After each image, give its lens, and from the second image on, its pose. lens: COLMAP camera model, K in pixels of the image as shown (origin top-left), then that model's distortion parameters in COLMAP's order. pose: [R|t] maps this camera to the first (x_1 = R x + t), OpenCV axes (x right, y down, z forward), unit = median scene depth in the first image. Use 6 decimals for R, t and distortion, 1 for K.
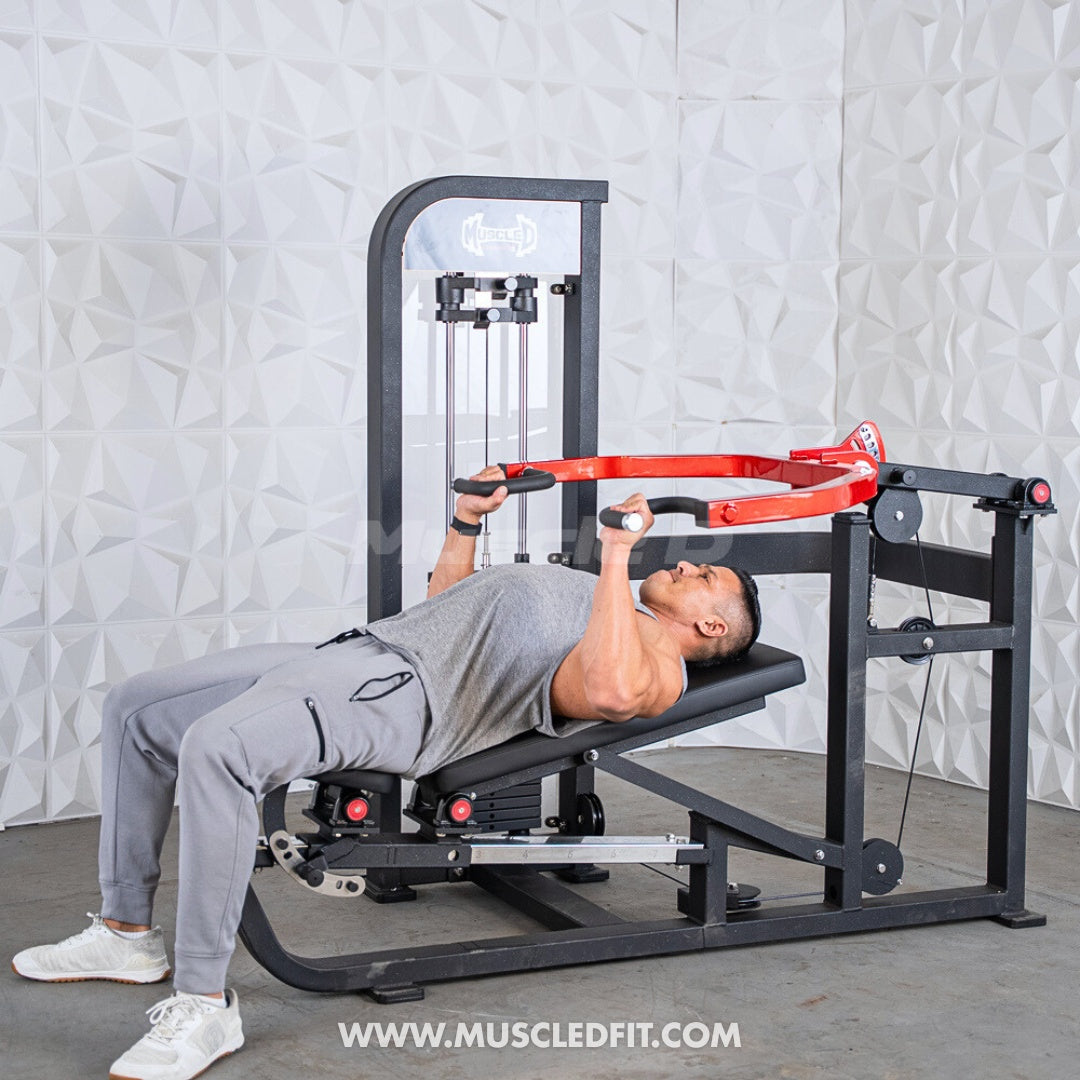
lens RADIAL K [[2923.4, 0, 542.5], [0, 2923.4, 542.1], [0, 0, 1]] dist [0.001067, 0.337459]
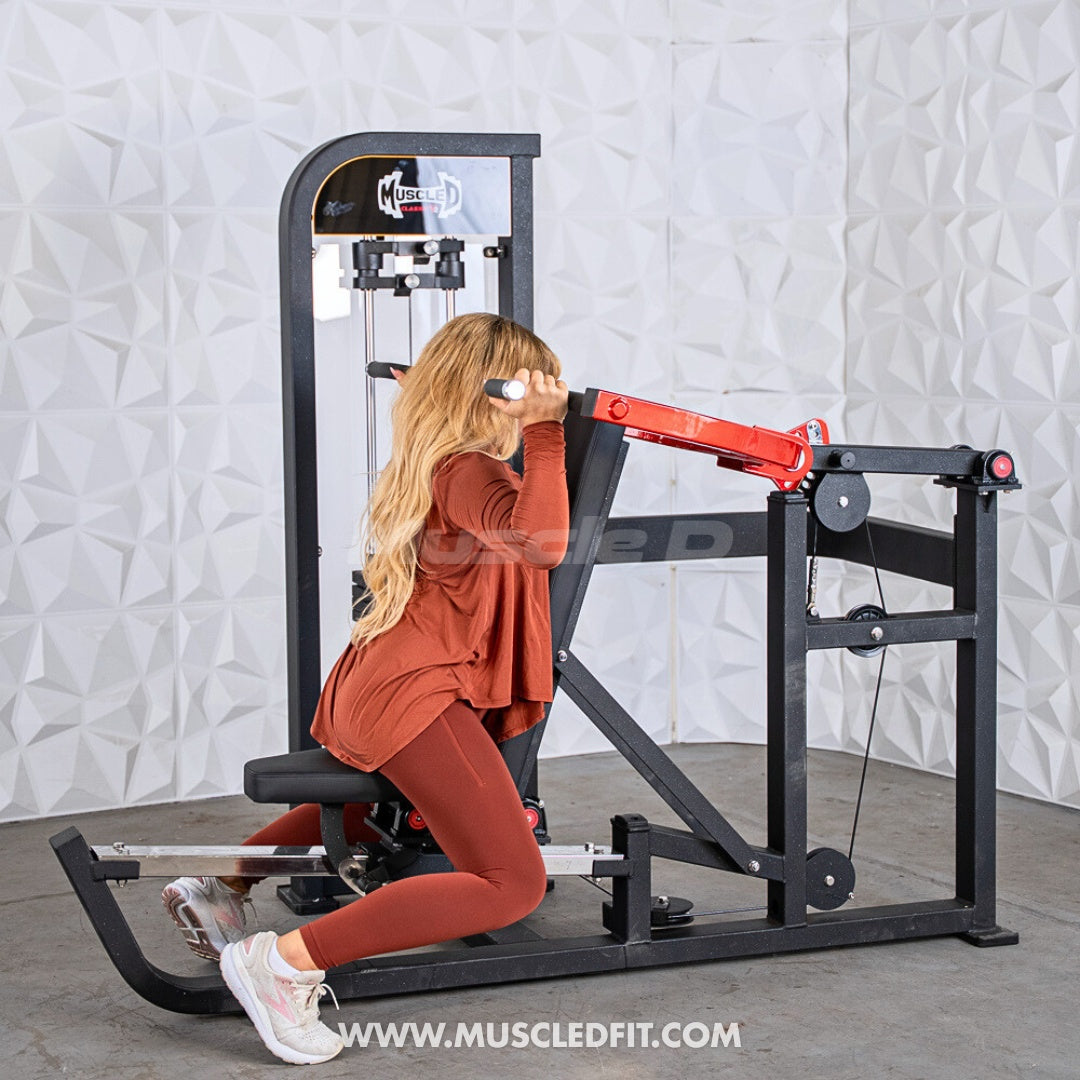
lens RADIAL K [[2970.1, 0, 573.4], [0, 2970.1, 521.4], [0, 0, 1]] dist [0.000288, 0.431419]
pose [[0.993217, -0.009781, -0.115860, 0.141797], [0.010147, 0.999945, 0.002572, -0.003471], [0.115829, -0.003730, 0.993262, 0.070357]]
